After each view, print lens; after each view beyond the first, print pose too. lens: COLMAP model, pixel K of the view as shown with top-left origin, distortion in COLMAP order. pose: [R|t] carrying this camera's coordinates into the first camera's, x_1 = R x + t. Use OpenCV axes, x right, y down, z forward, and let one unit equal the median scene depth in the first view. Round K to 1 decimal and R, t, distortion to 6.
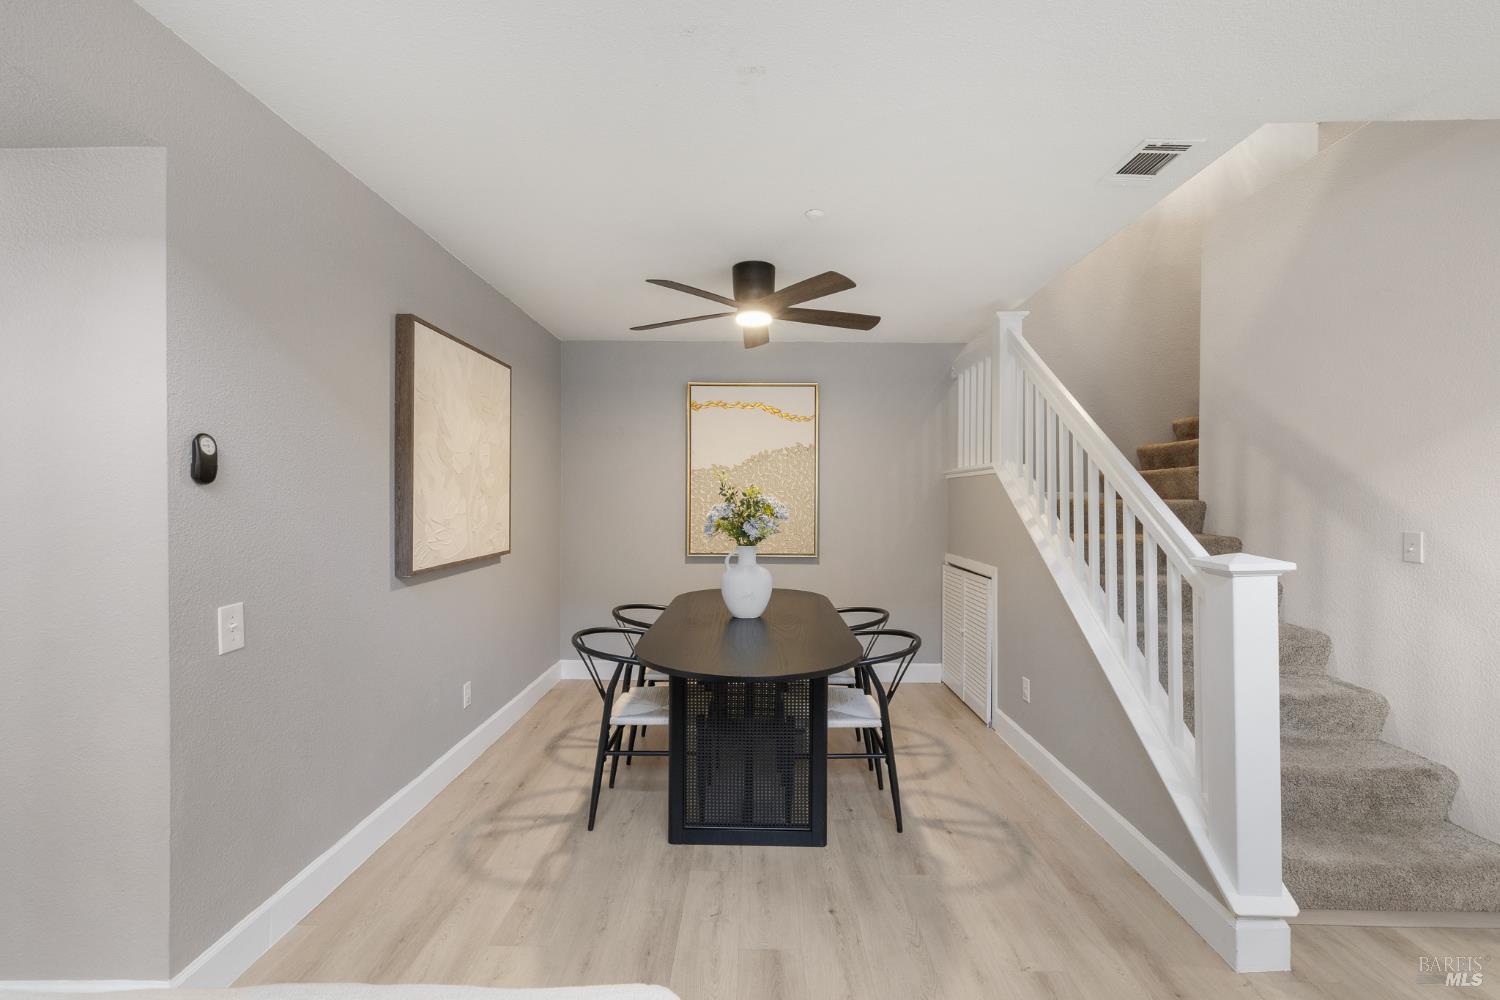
lens RADIAL K [[650.9, 0, 747.4], [0, 650.9, 502.4], [0, 0, 1]] dist [-0.000260, 0.000282]
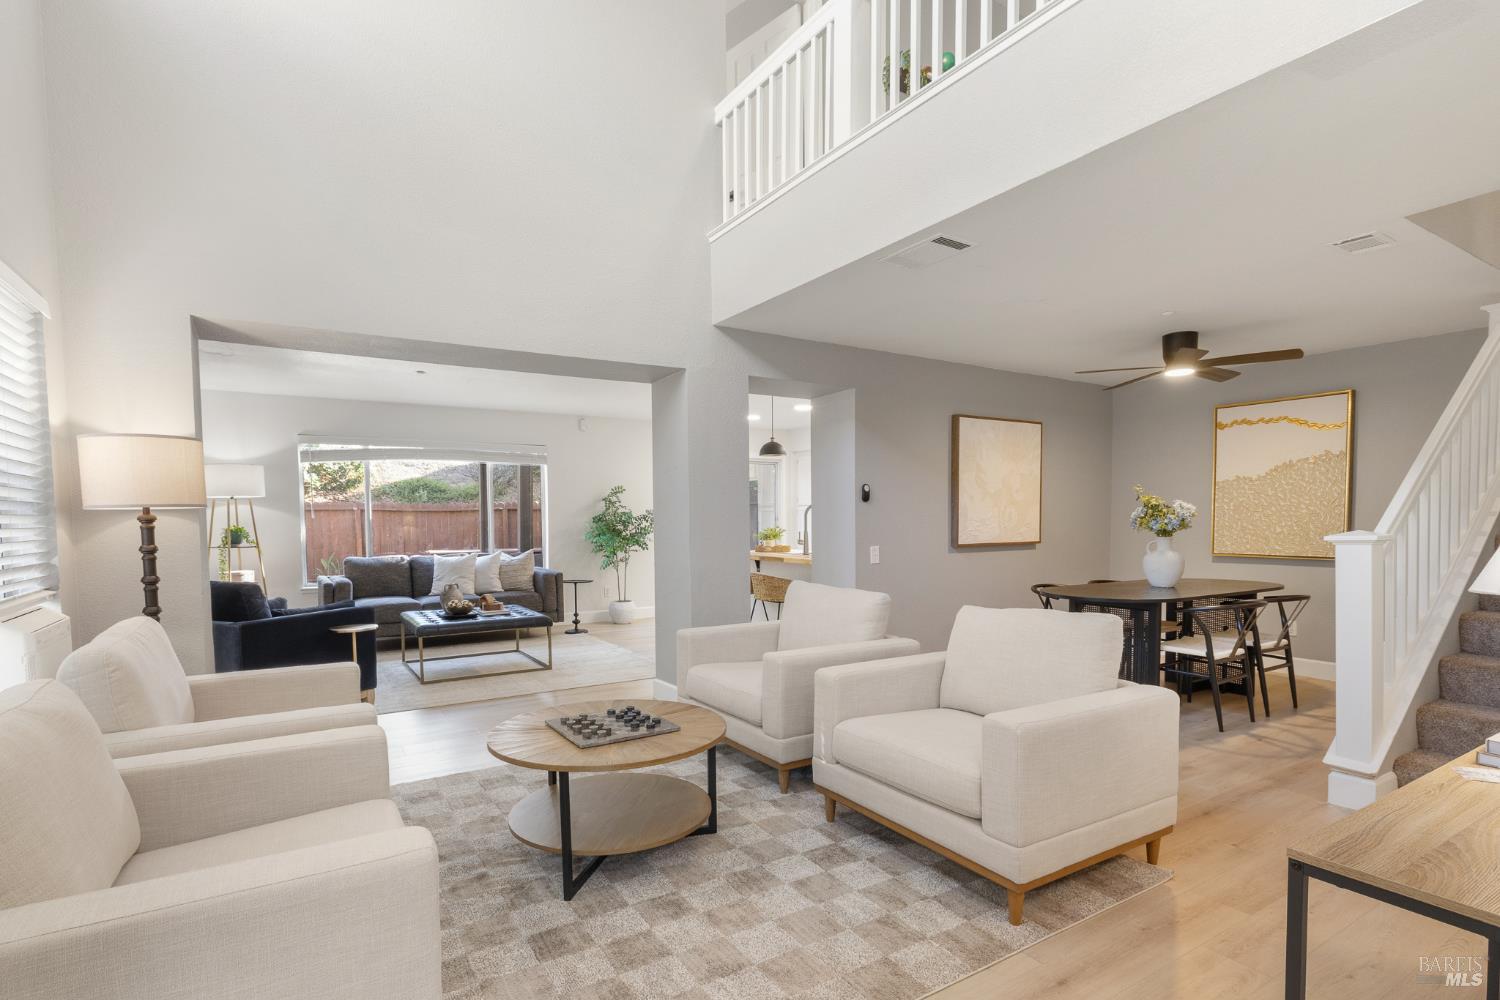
lens RADIAL K [[737.9, 0, 770.8], [0, 737.9, 531.1], [0, 0, 1]] dist [0.002044, 0.000153]
pose [[0.576138, 0.009146, -0.817301, 0.896971], [0.002681, 0.999911, 0.013079, 0.032149], [0.817348, -0.009727, 0.576062, -0.686434]]
